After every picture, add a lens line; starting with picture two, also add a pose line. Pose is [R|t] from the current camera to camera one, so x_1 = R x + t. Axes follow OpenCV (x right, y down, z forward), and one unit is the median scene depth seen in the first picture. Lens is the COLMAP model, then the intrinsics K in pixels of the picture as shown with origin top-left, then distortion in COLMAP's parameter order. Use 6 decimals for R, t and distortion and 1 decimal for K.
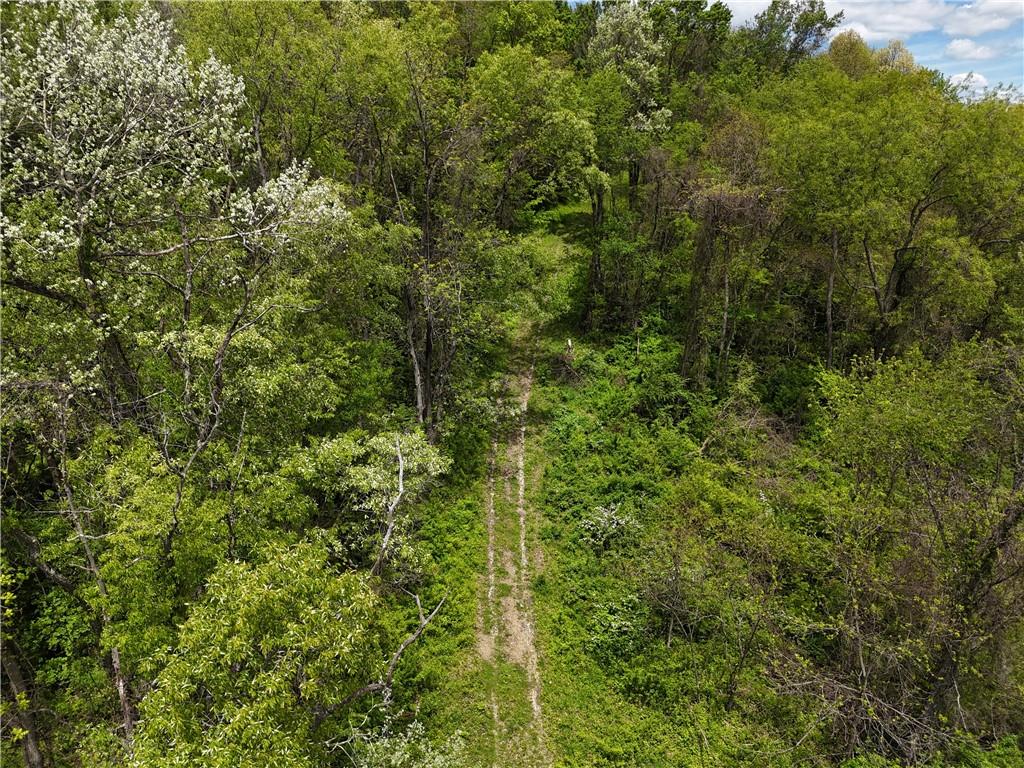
lens RADIAL K [[749.4, 0, 517.6], [0, 749.4, 379.5], [0, 0, 1]] dist [0.135222, -0.155103]
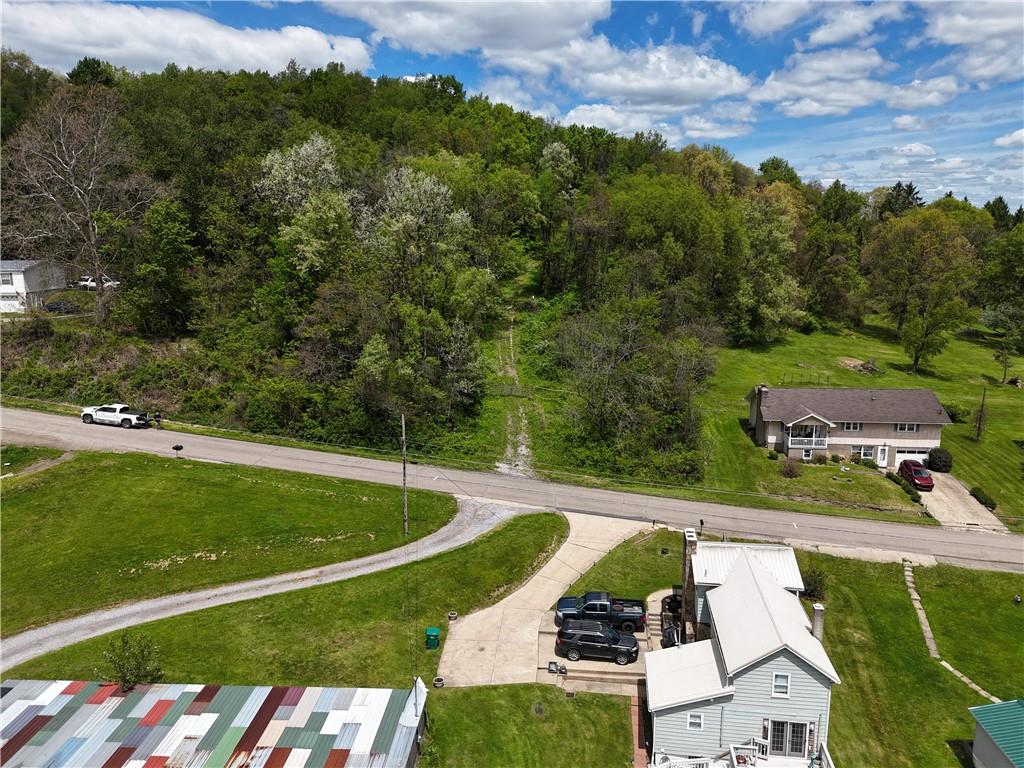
lens RADIAL K [[748.5, 0, 512.0], [0, 748.5, 384.0], [0, 0, 1]] dist [0.089168, -0.098619]
pose [[0.999864, -0.007300, 0.014771, -0.045654], [0.008341, 0.997390, -0.071725, 0.717062], [-0.014208, 0.071839, 0.997315, -2.241991]]
